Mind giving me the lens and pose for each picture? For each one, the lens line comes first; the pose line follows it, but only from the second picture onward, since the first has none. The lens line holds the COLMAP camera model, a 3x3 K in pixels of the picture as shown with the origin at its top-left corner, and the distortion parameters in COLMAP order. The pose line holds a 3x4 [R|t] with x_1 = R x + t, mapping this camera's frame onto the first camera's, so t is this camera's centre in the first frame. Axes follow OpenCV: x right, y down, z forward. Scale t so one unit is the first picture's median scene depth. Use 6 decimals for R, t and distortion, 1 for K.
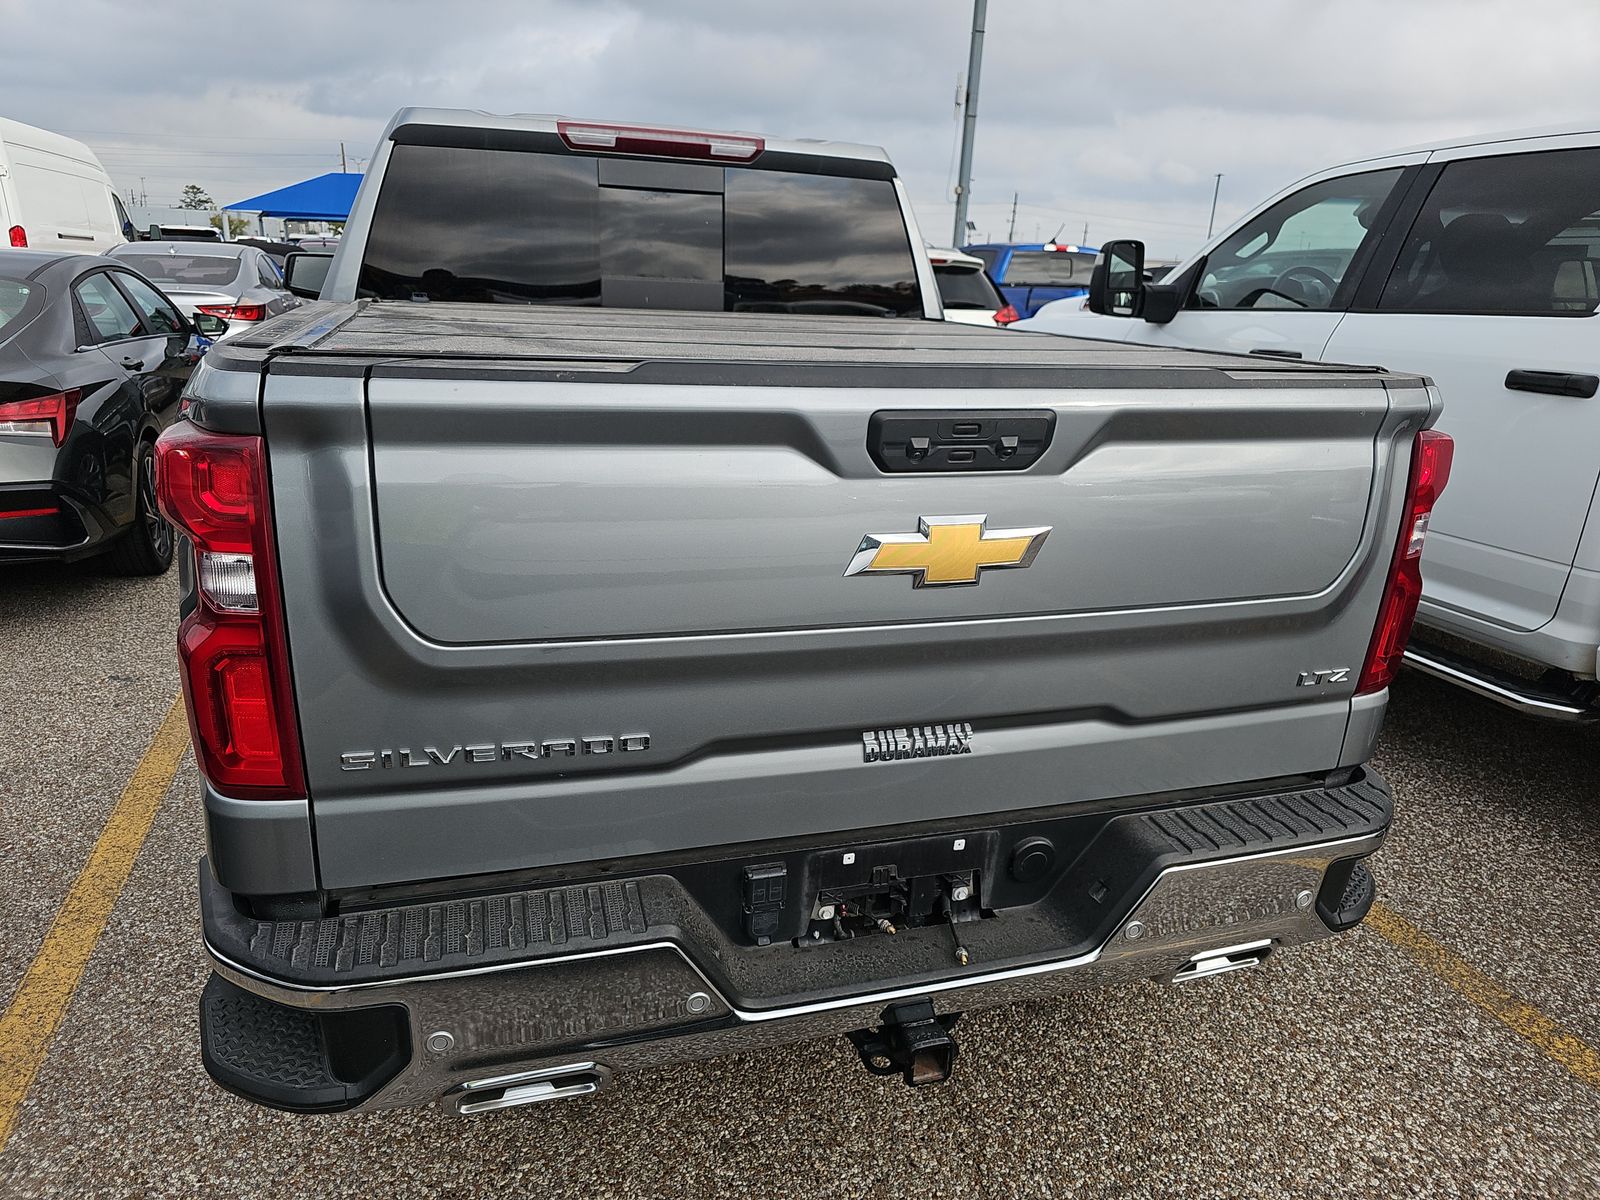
lens RADIAL K [[1041.0, 0, 800.0], [0, 1041.0, 600.0], [0, 0, 1]] dist [0.039407, -0.028893]
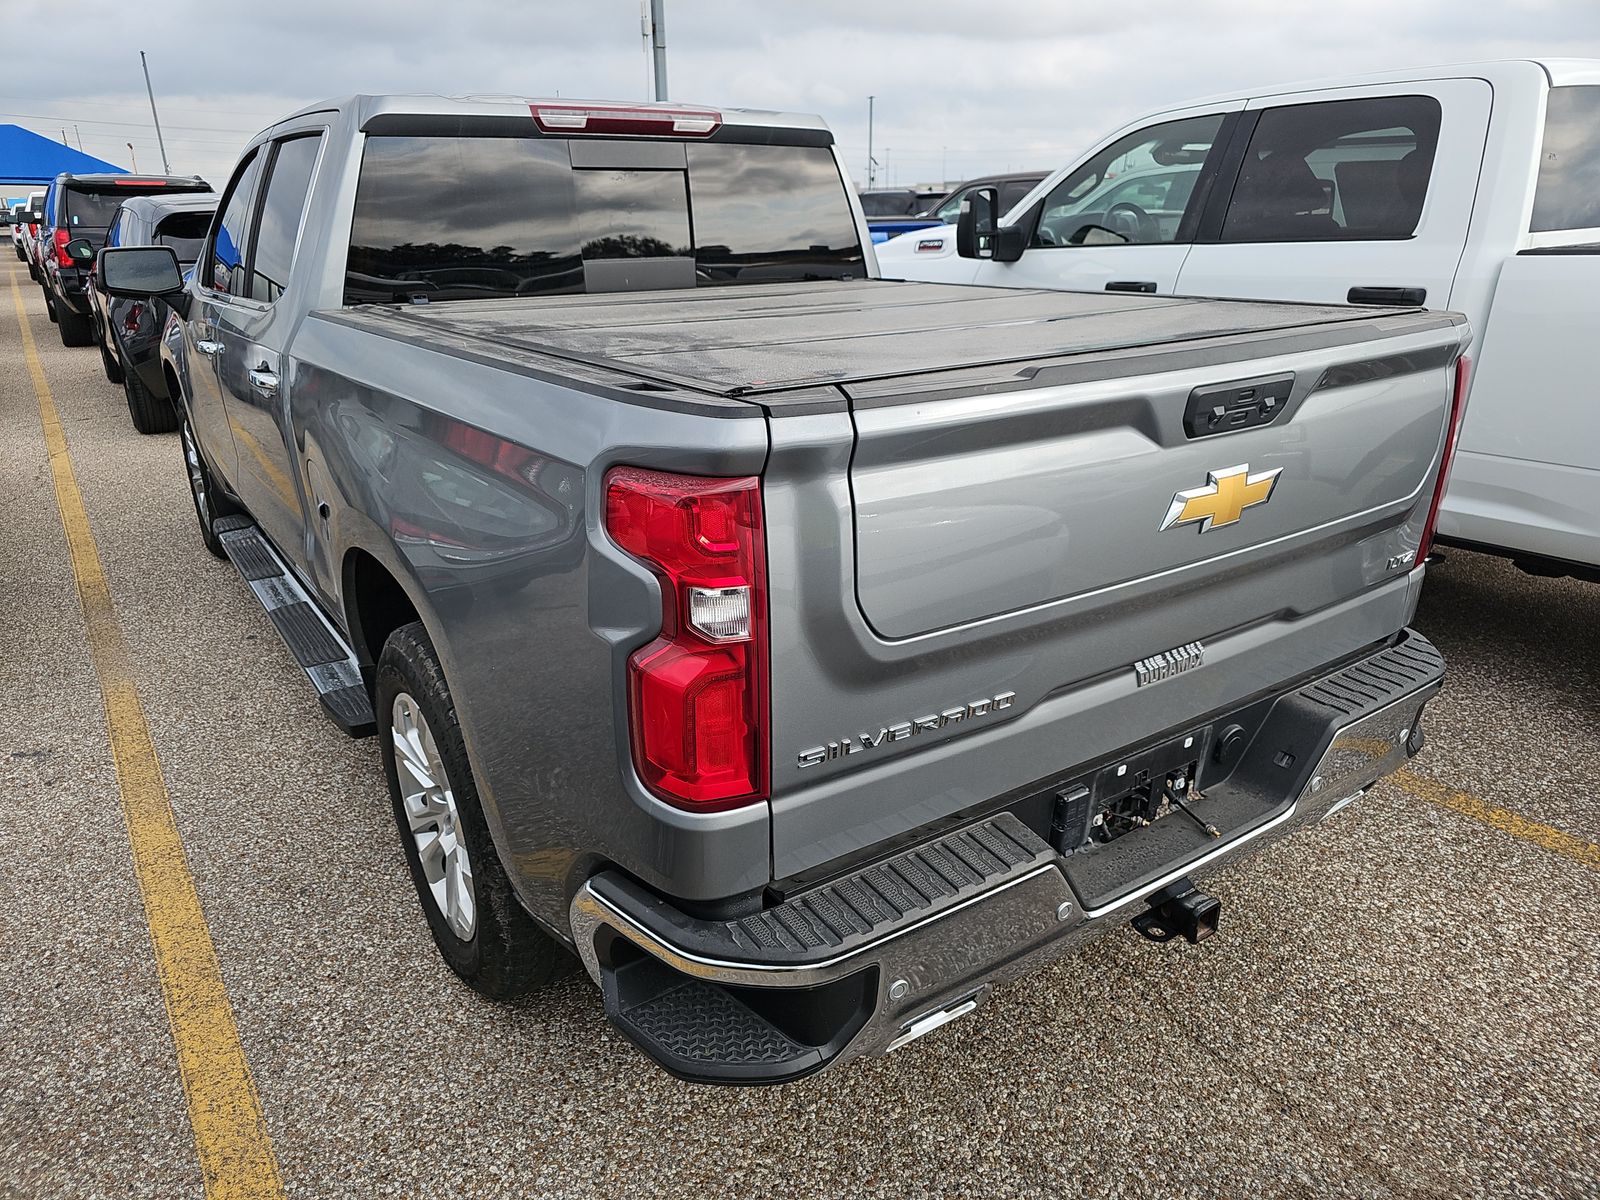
lens RADIAL K [[1041.0, 0, 800.0], [0, 1041.0, 600.0], [0, 0, 1]] dist [0.039407, -0.028893]
pose [[0.957778, -0.149070, 0.245844, -0.443273], [0.135258, 0.988173, 0.072243, -0.058717], [-0.253706, -0.035940, 0.966613, -0.027561]]
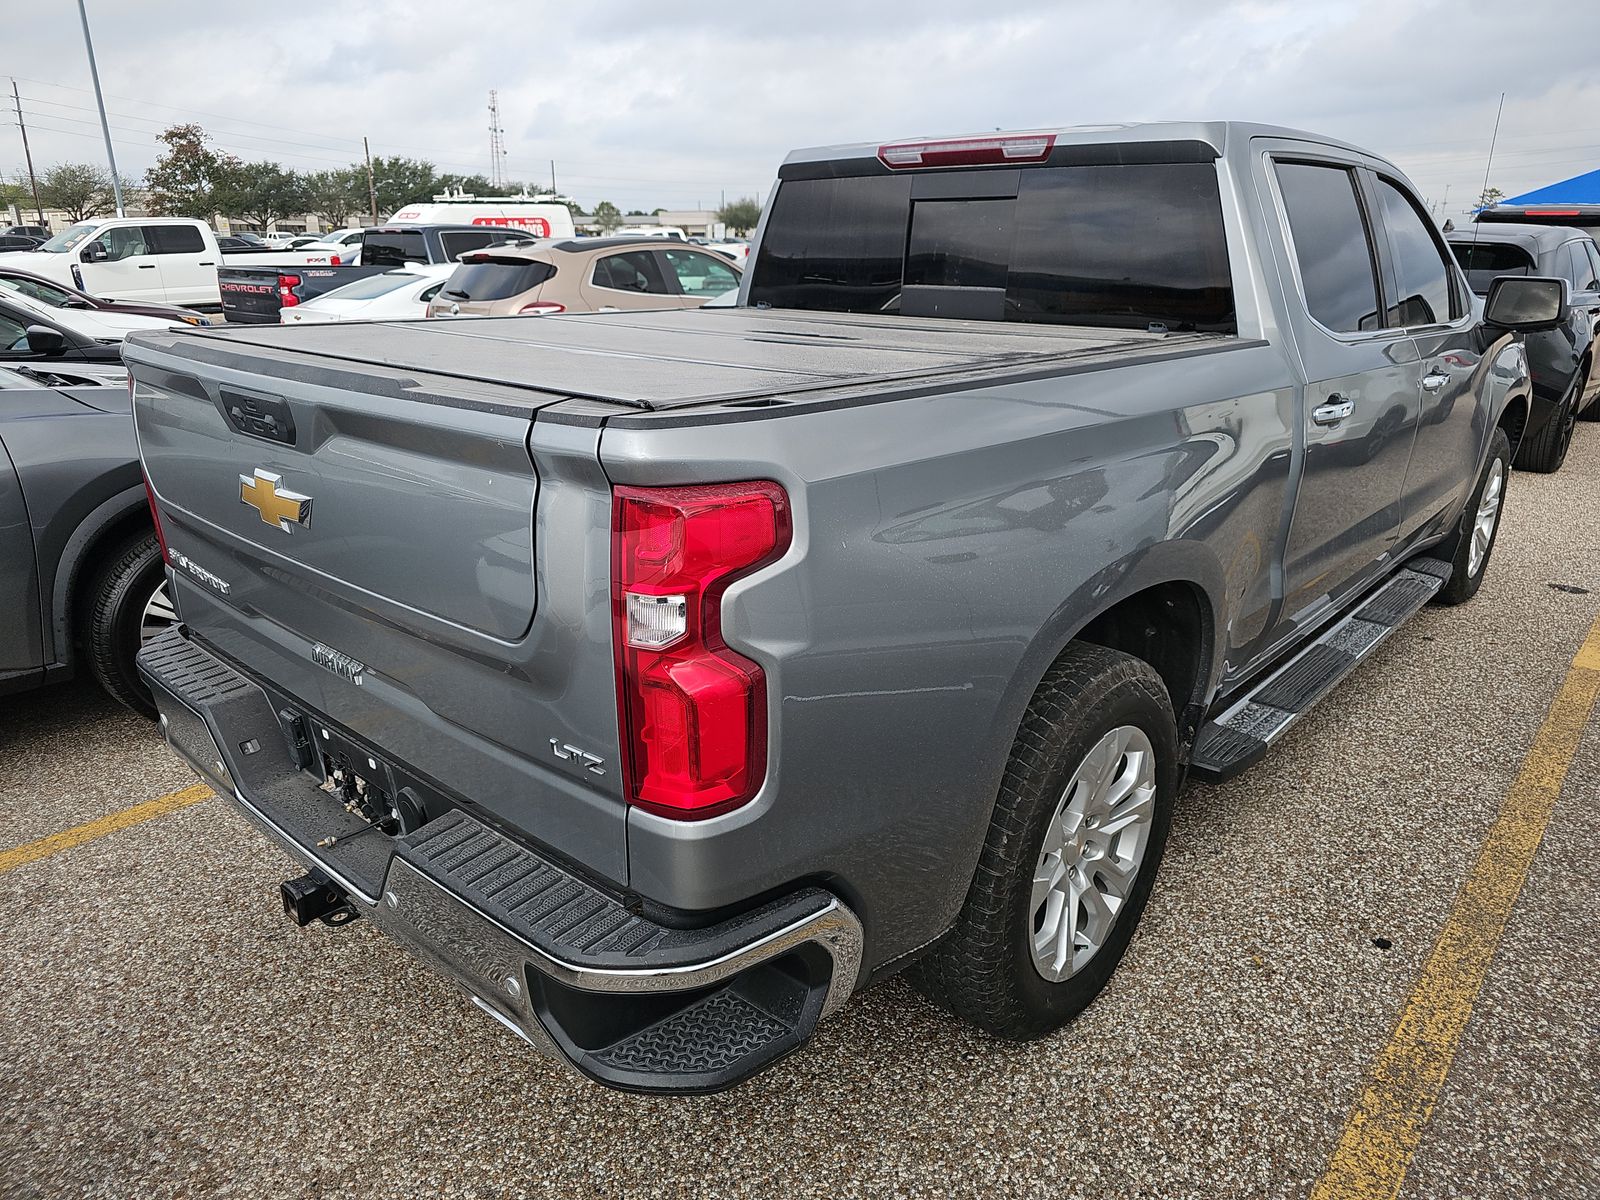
lens RADIAL K [[1041.0, 0, 800.0], [0, 1041.0, 600.0], [0, 0, 1]] dist [0.039407, -0.028893]
pose [[0.516170, 0.236862, -0.823083, 1.094491], [-0.246181, 0.961476, 0.122303, -0.171412], [0.820344, 0.139498, 0.554596, 0.586576]]
